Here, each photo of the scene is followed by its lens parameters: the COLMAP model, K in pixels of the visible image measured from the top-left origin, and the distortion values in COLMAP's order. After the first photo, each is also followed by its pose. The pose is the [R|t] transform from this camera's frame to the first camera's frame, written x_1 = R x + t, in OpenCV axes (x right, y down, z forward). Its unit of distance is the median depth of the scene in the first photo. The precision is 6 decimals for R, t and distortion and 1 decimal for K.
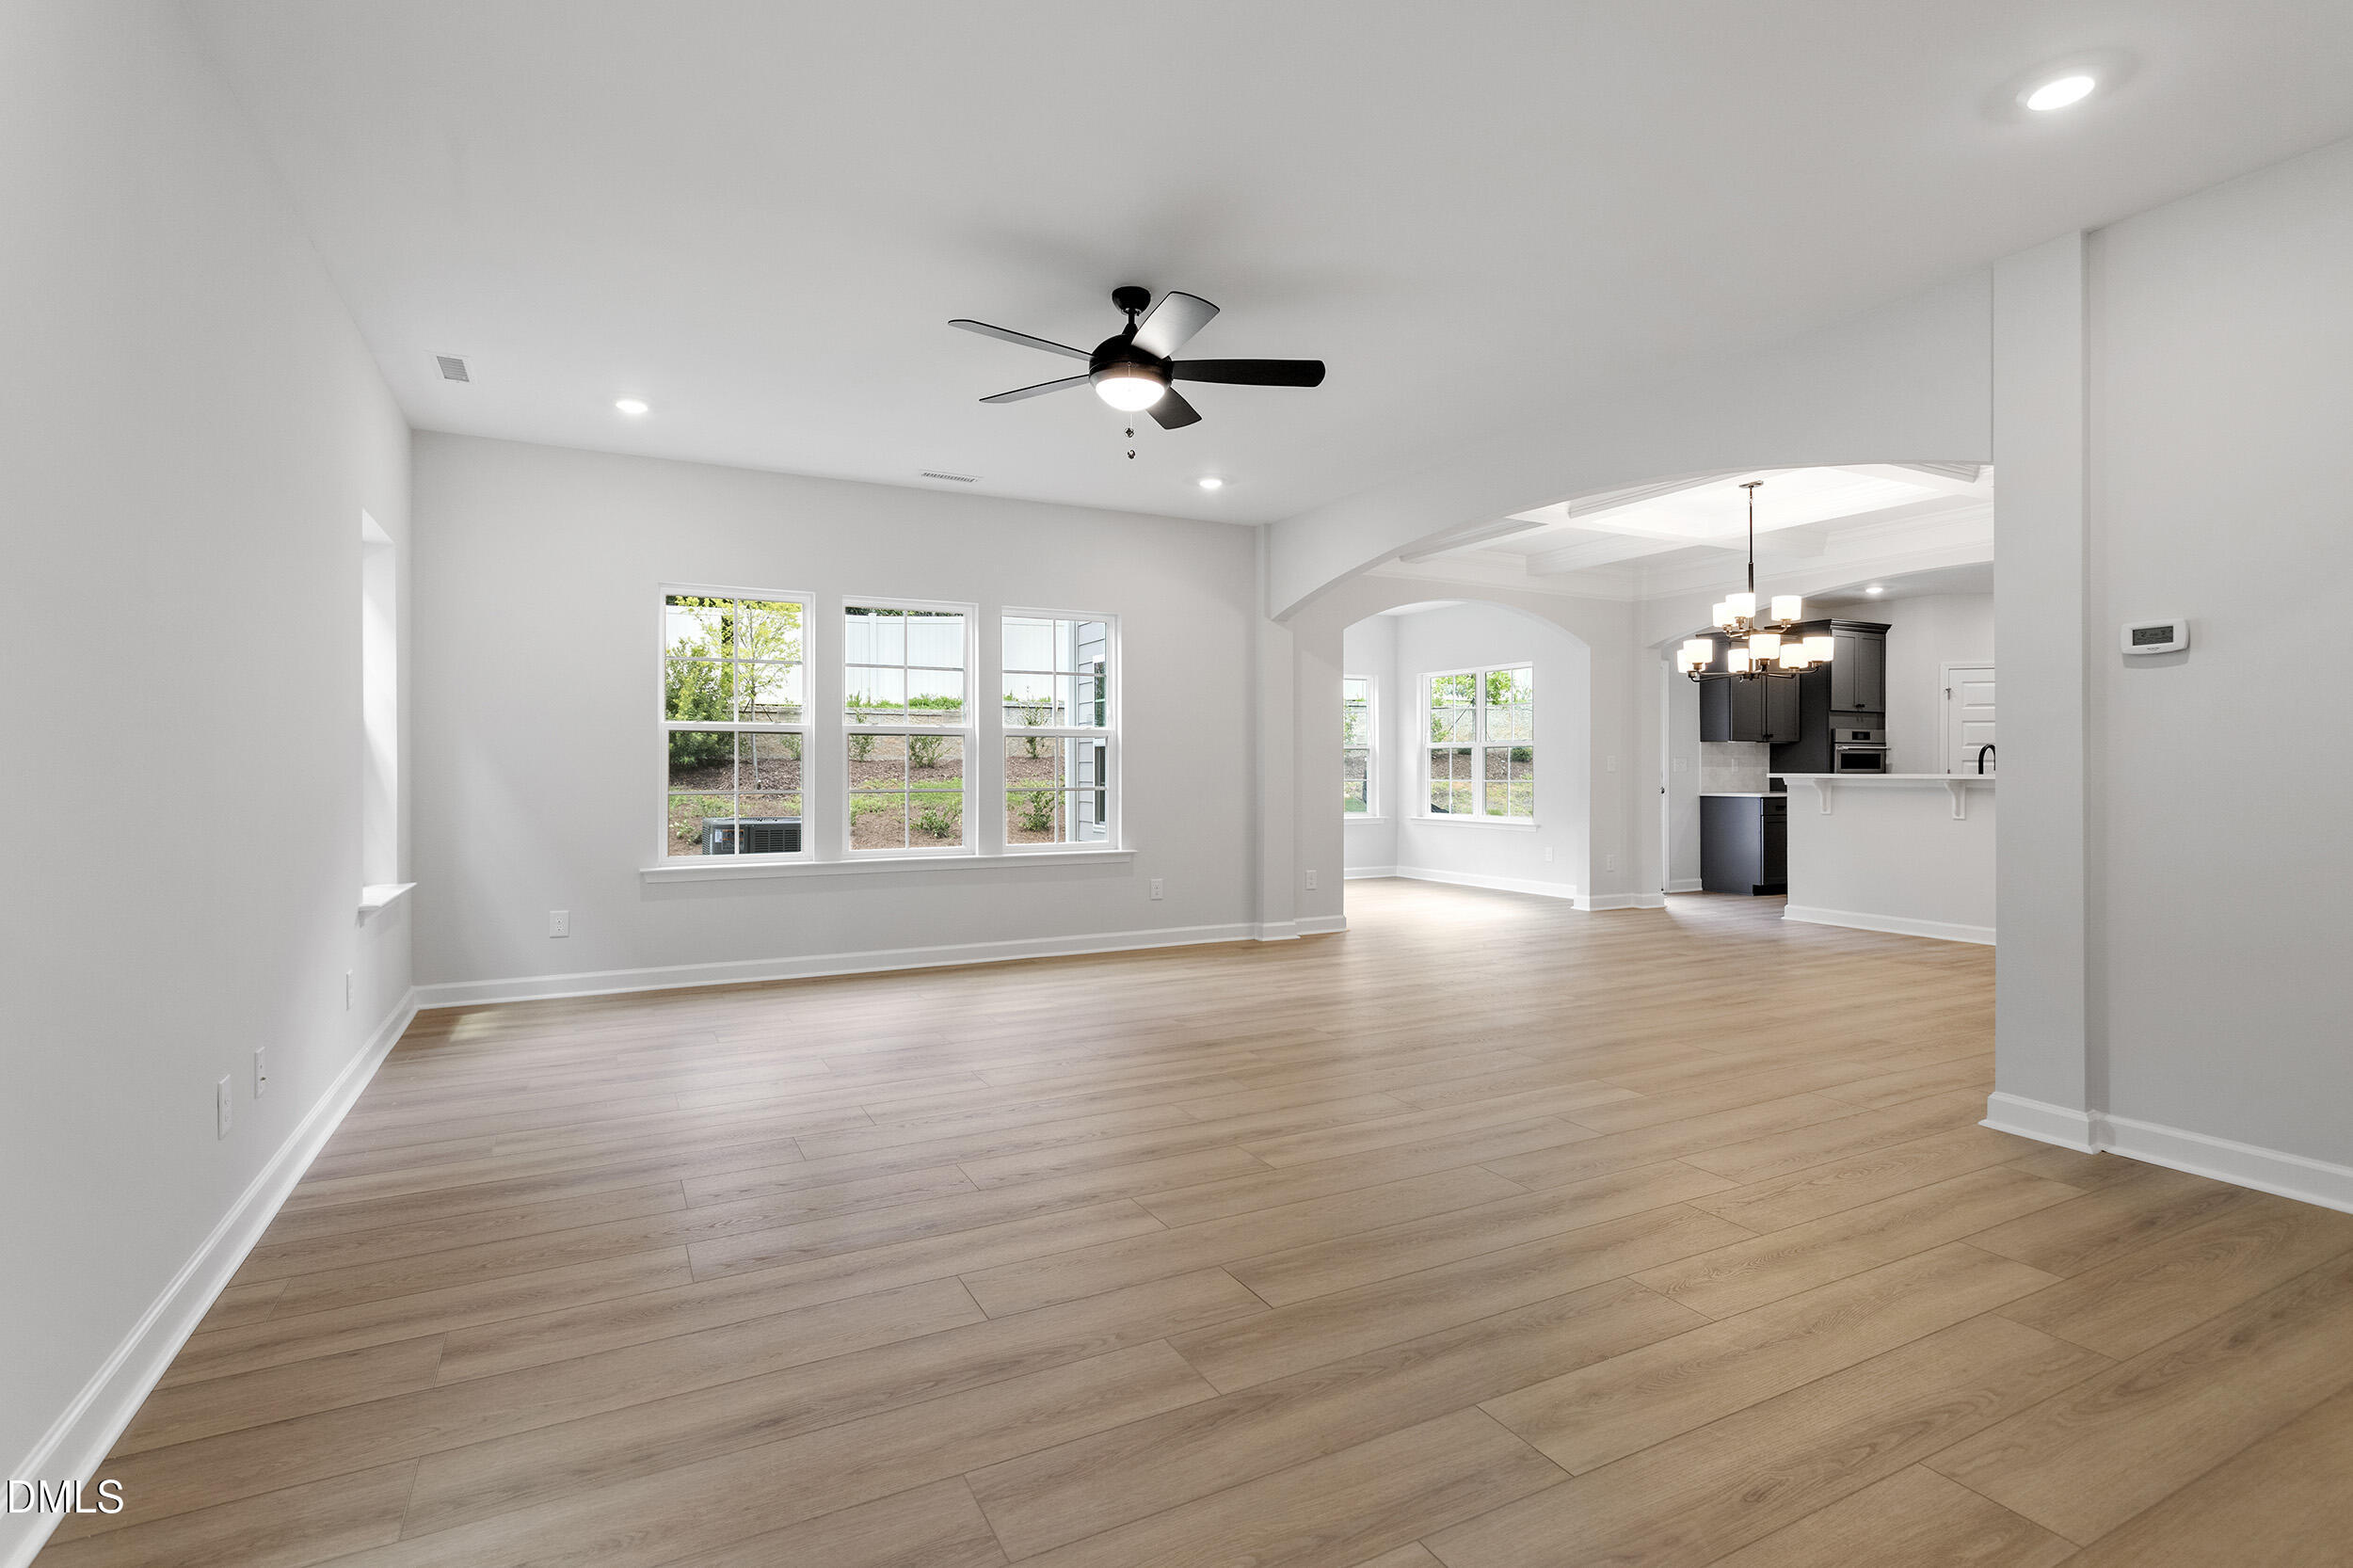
lens RADIAL K [[1125.7, 0, 1165.9], [0, 1125.7, 777.2], [0, 0, 1]] dist [0.000600, 0.000398]
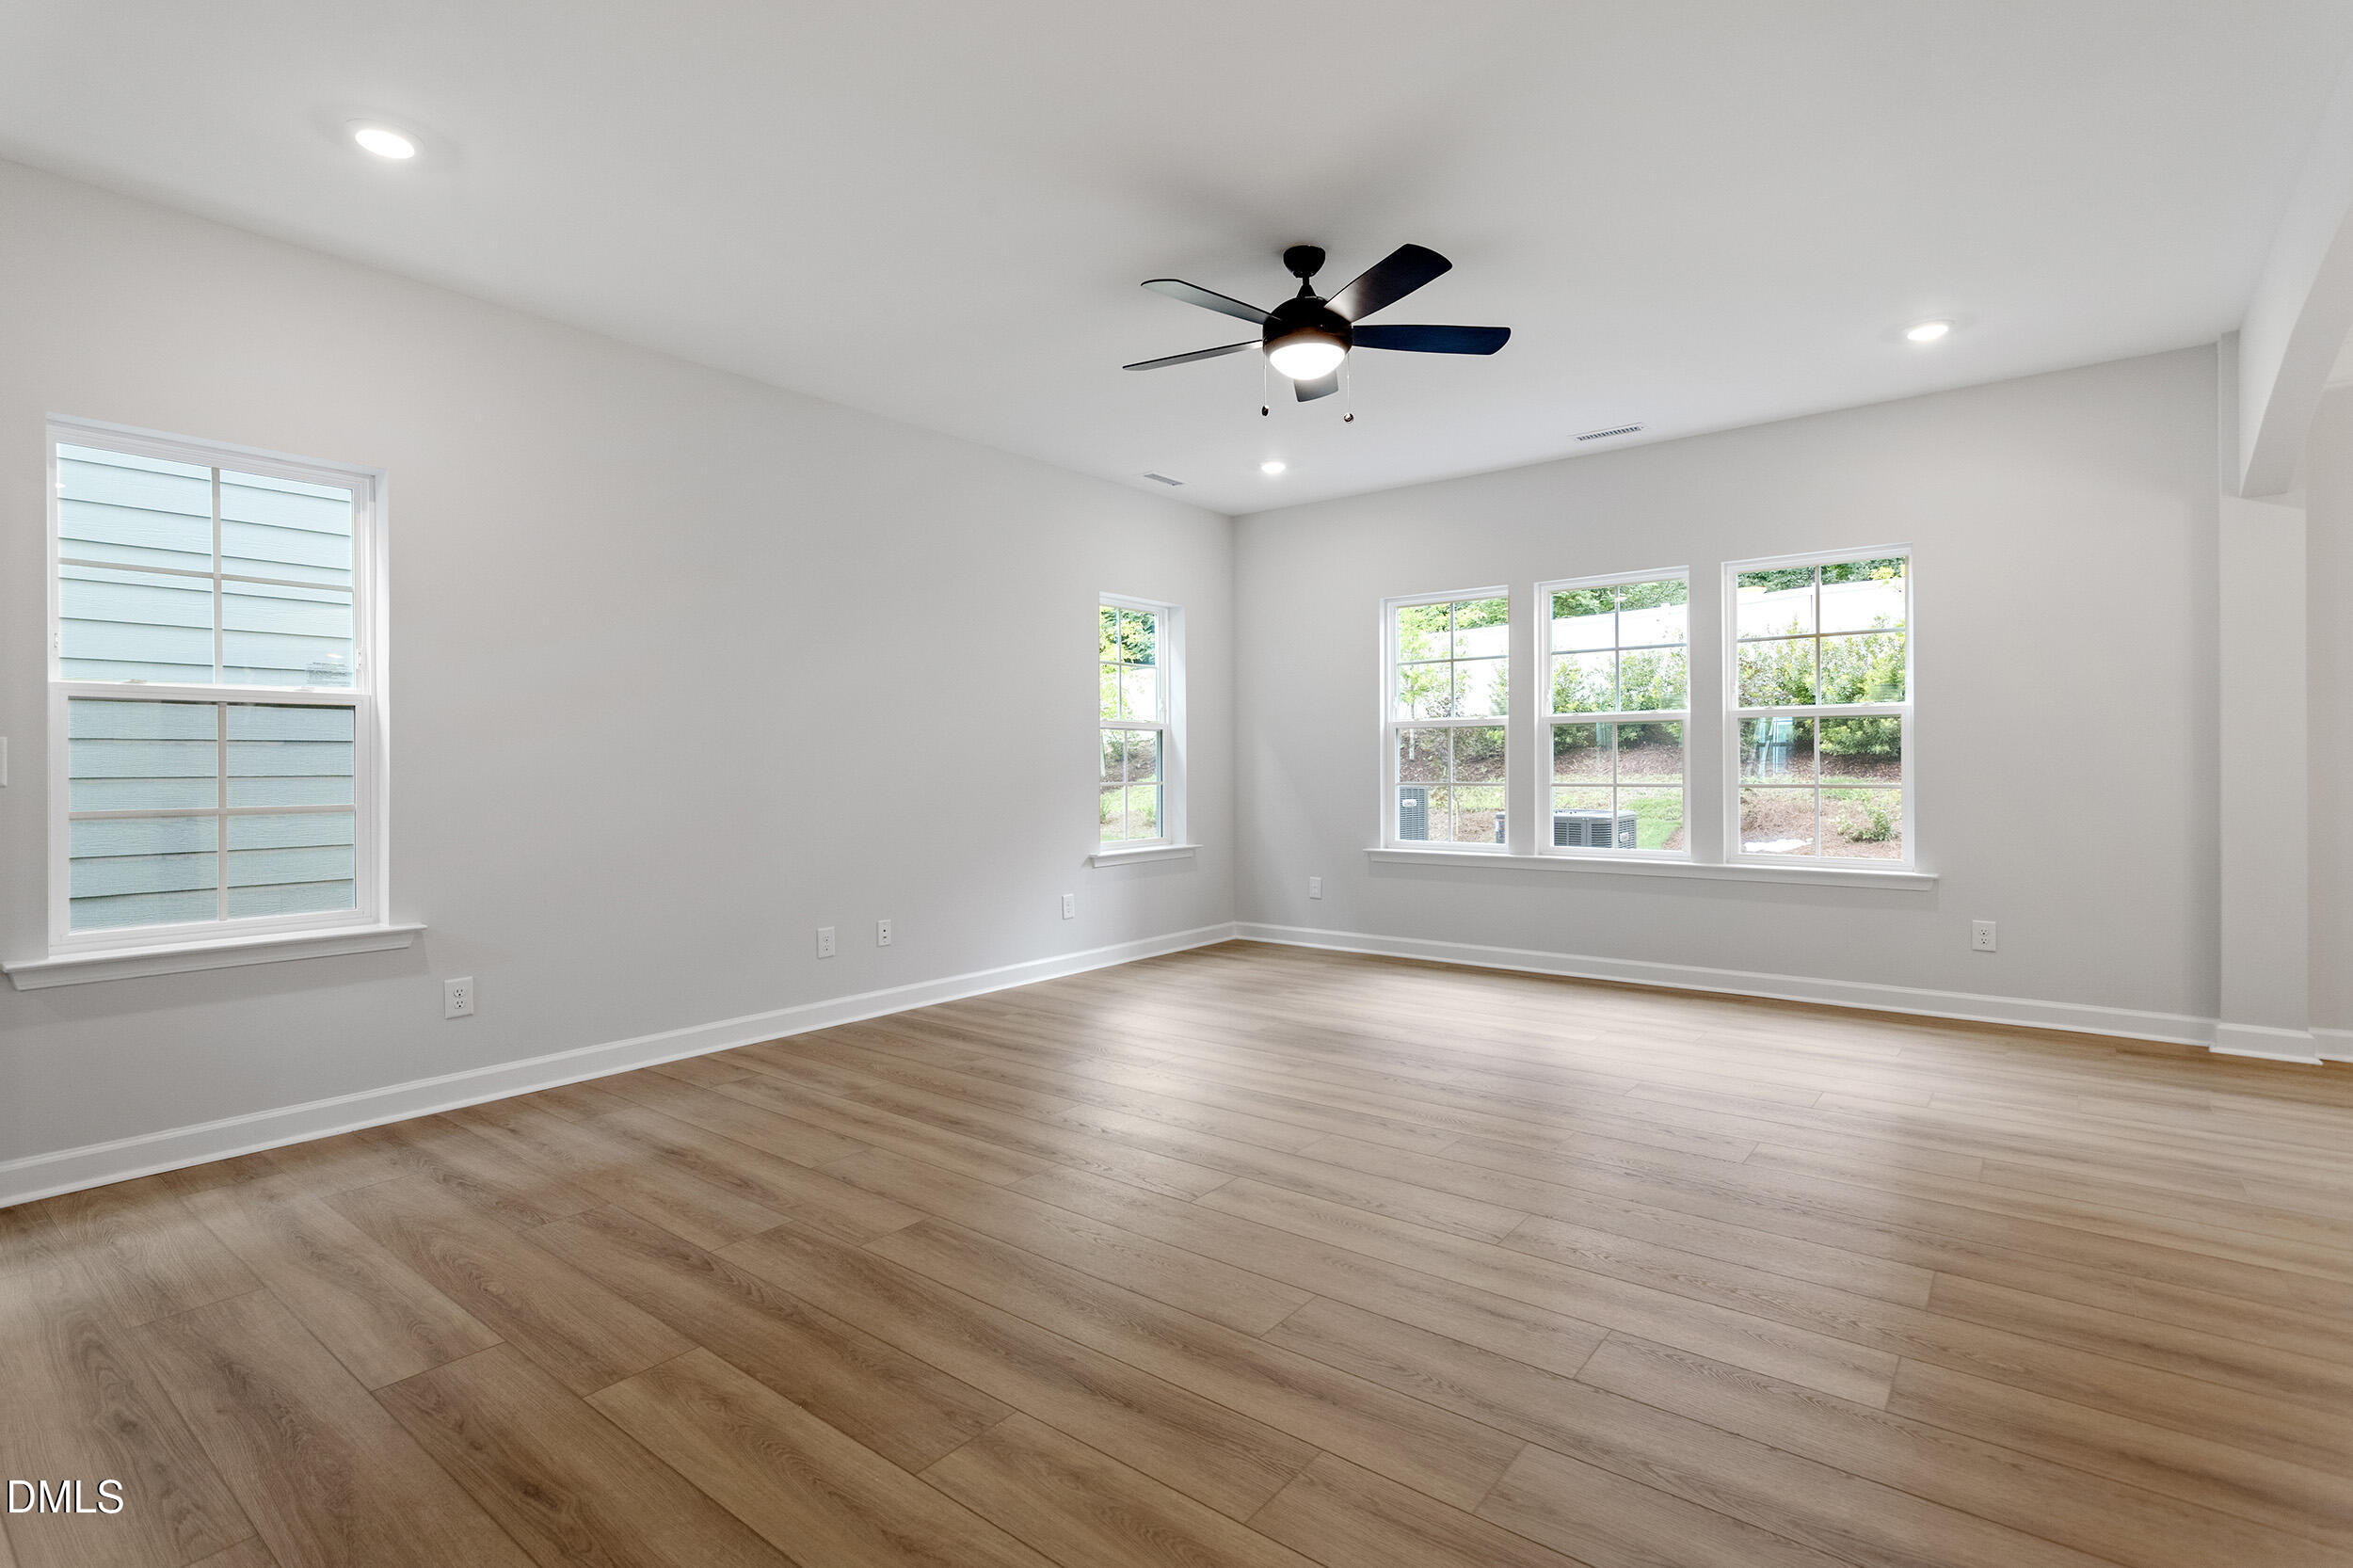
lens RADIAL K [[1125.7, 0, 1165.9], [0, 1125.7, 777.2], [0, 0, 1]] dist [0.000600, 0.000398]
pose [[0.400221, 0.007851, -0.916385, 0.806382], [0.000216, 0.999962, 0.008661, -0.003510], [0.916419, -0.003664, 0.400205, 0.541190]]
